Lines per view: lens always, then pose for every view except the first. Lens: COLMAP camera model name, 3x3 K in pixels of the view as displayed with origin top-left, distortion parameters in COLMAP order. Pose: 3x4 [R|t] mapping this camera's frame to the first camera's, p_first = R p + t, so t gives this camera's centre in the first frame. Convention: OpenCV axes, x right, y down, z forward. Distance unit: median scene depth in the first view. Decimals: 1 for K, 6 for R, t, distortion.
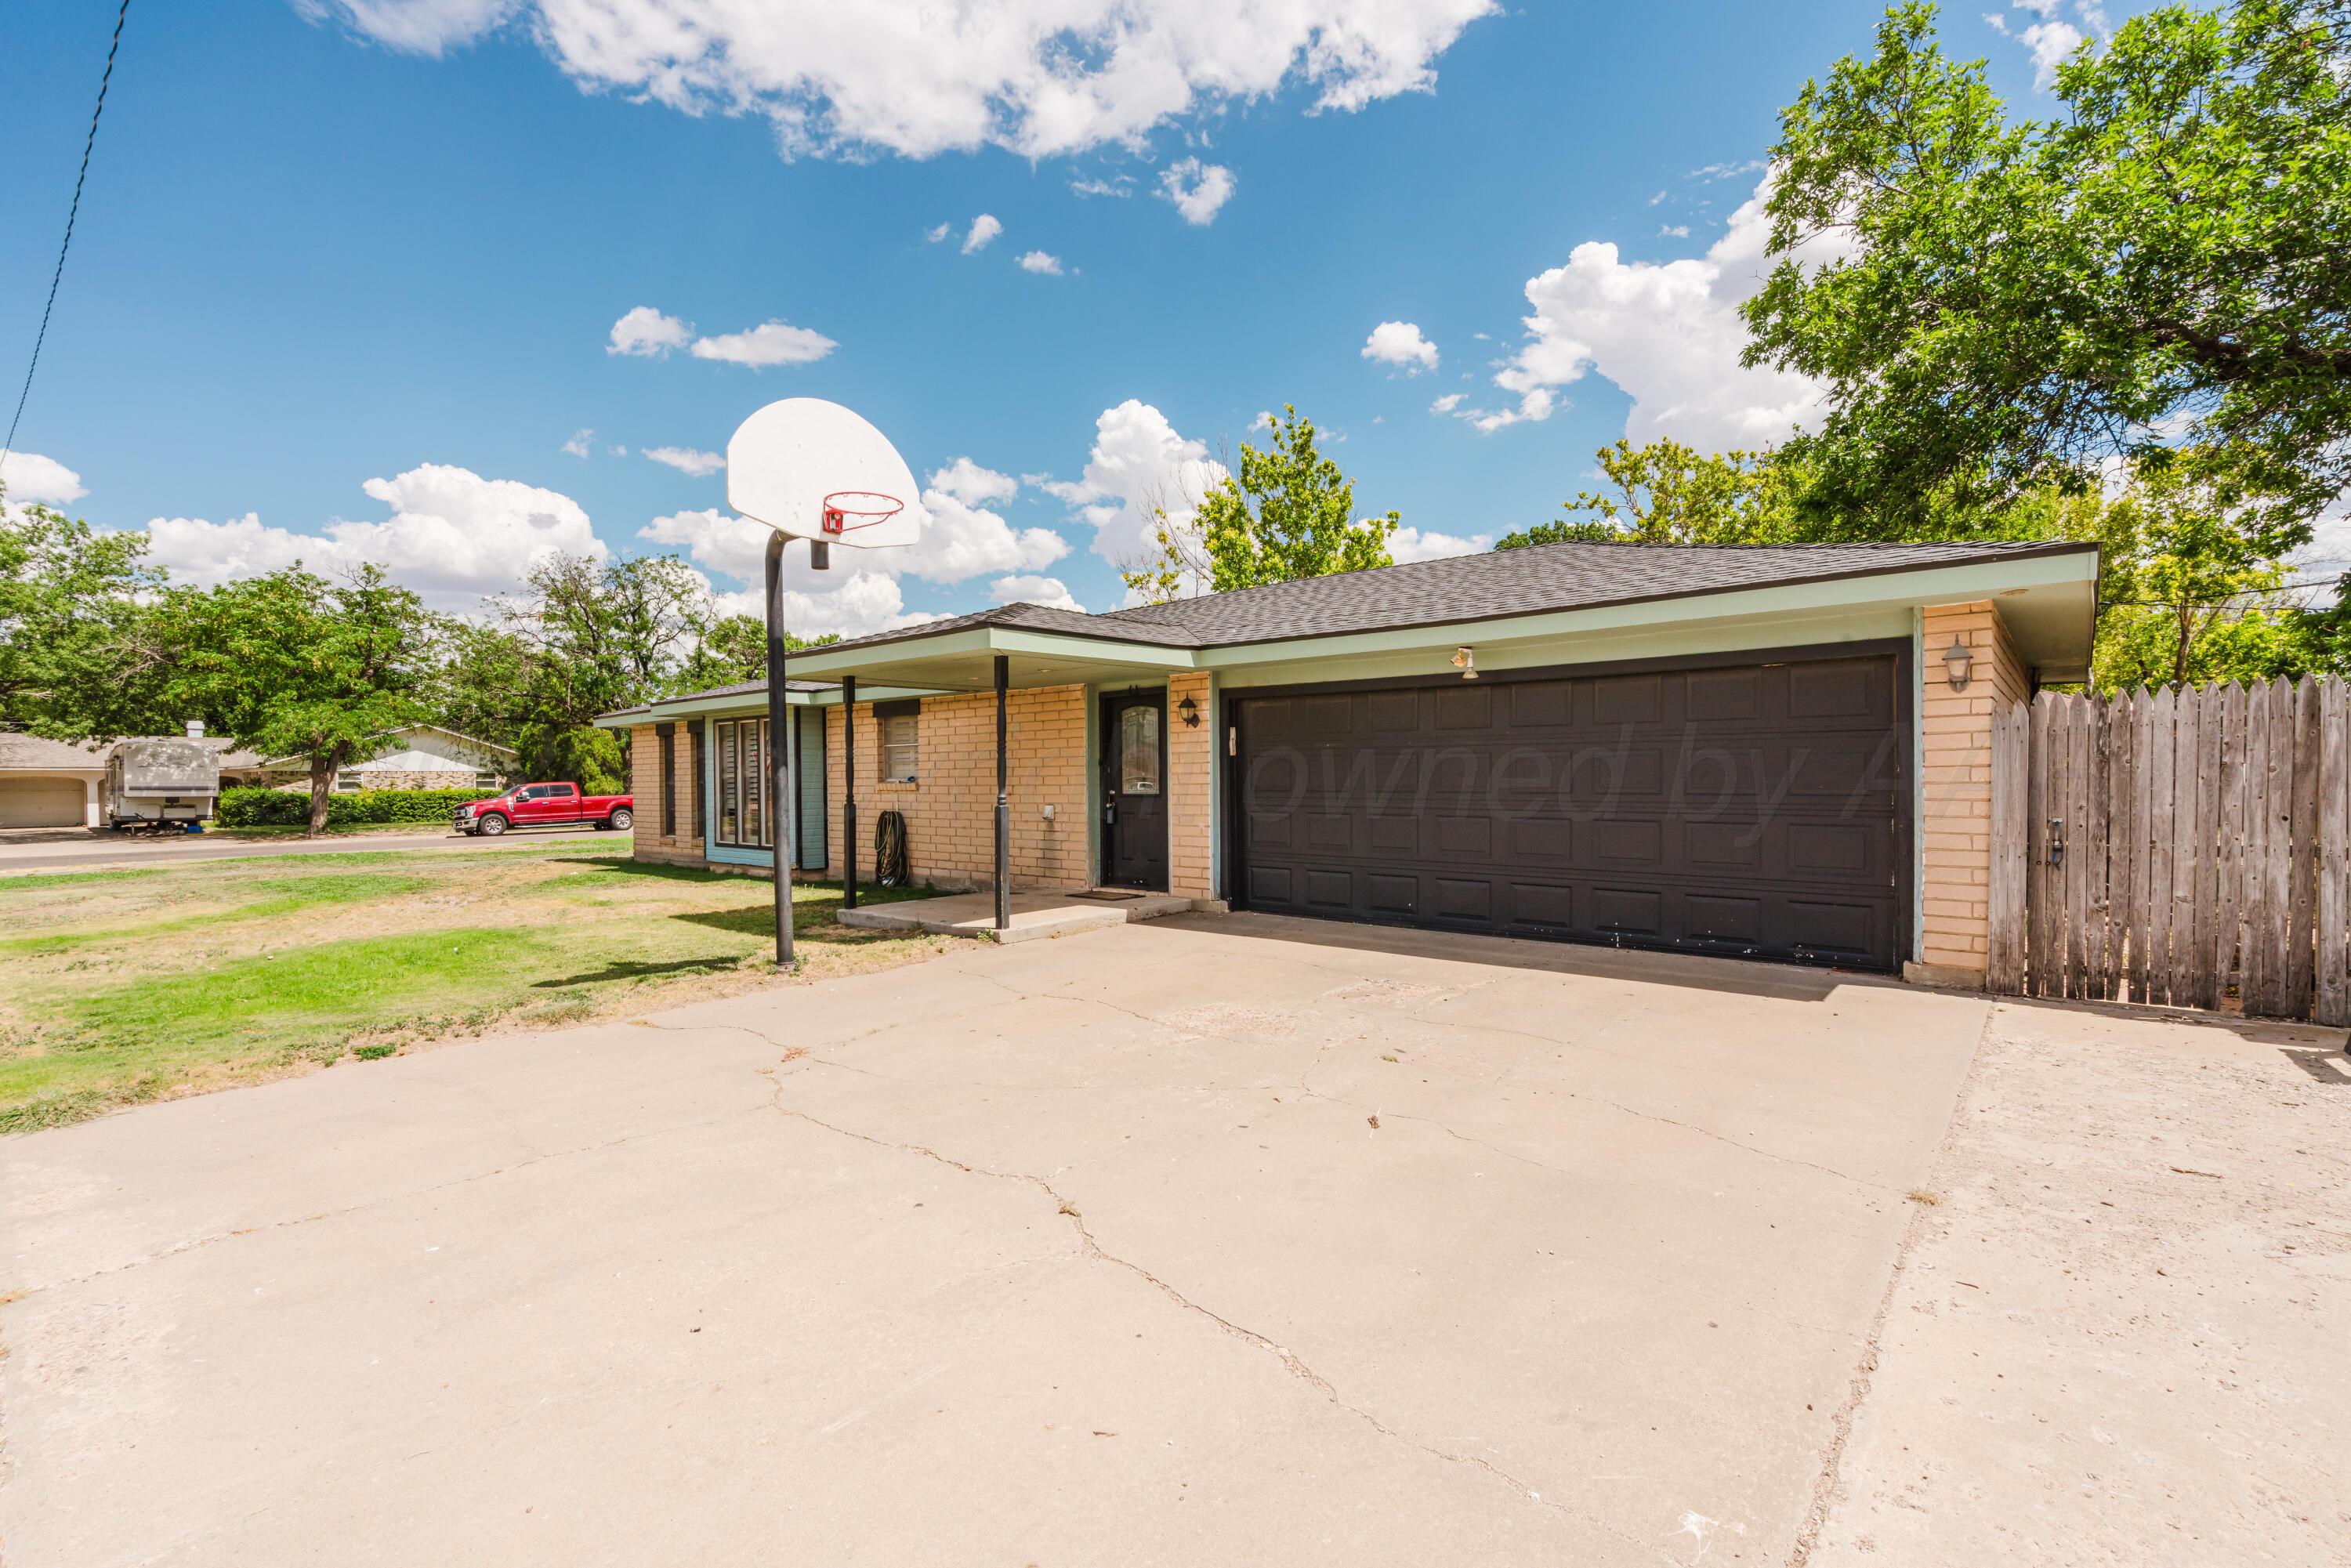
lens RADIAL K [[1070.2, 0, 1181.7], [0, 1070.2, 791.5], [0, 0, 1]] dist [-0.004637, 0.001693]
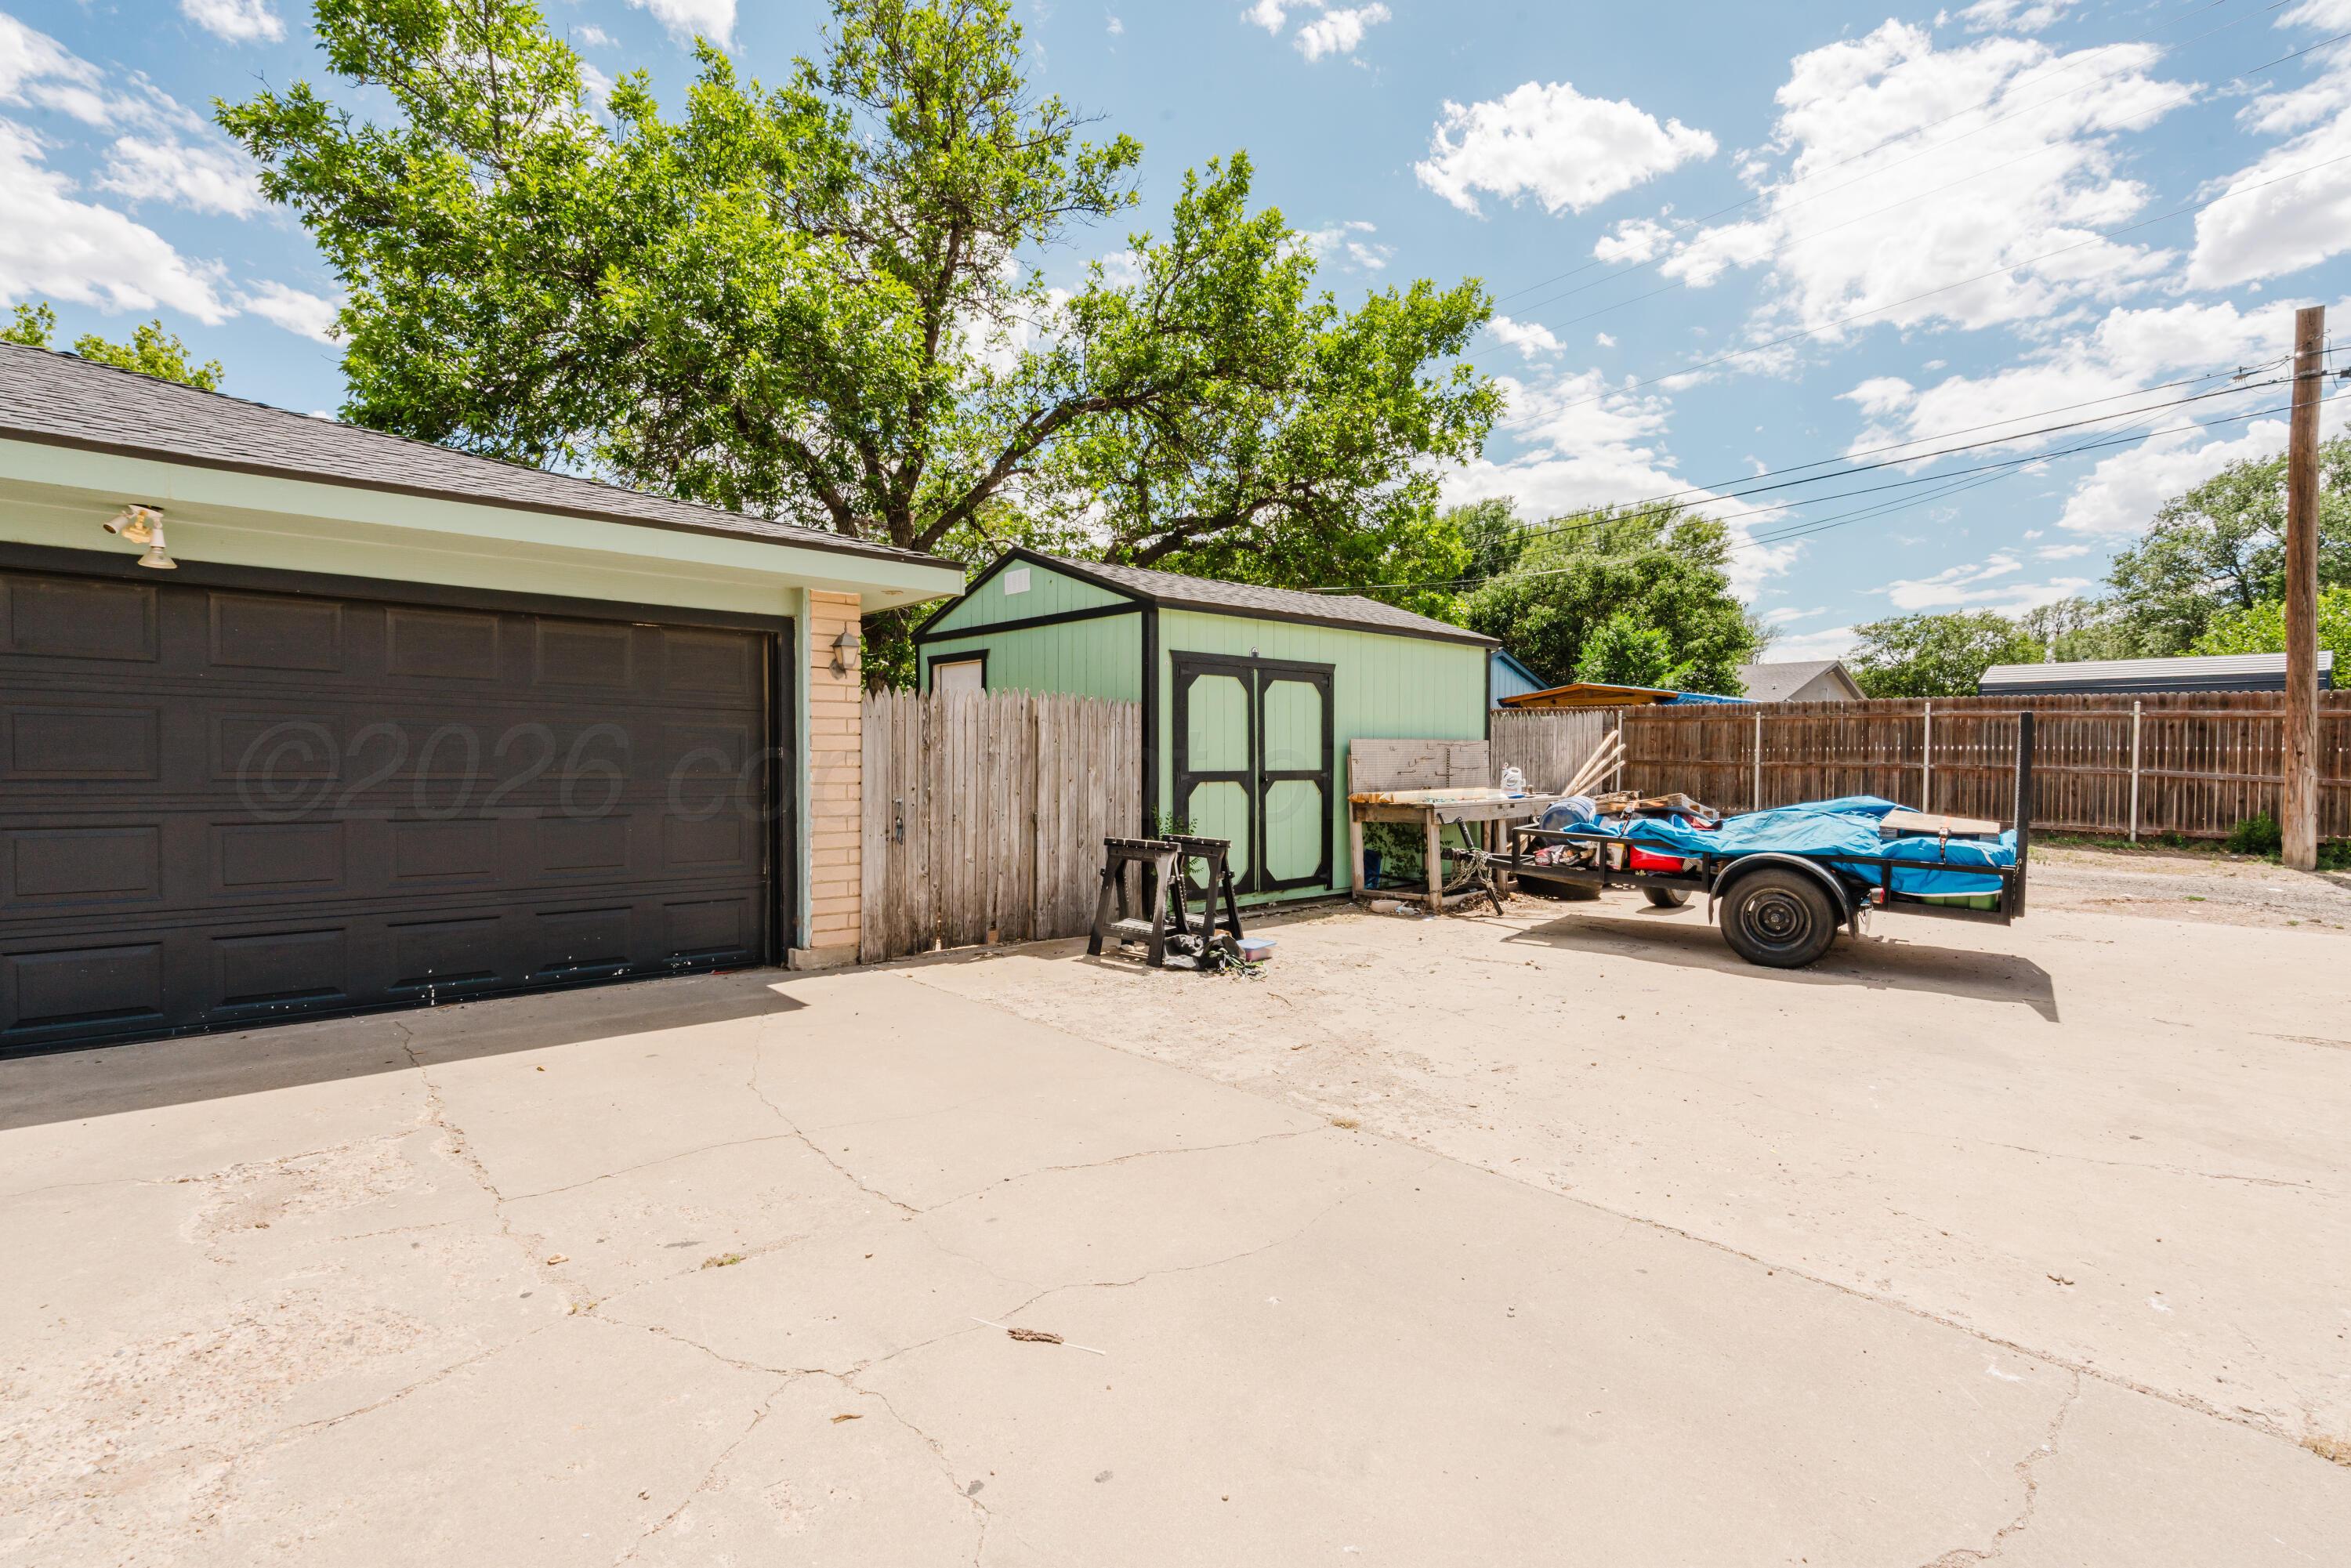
lens RADIAL K [[1070.2, 0, 1181.3], [0, 1070.2, 776.4], [0, 0, 1]] dist [-0.004637, 0.001693]
pose [[0.115382, -0.005841, 0.993304, -0.296256], [0.001977, 0.999982, 0.005650, -0.004834], [-0.993319, 0.001312, 0.115391, 0.628065]]
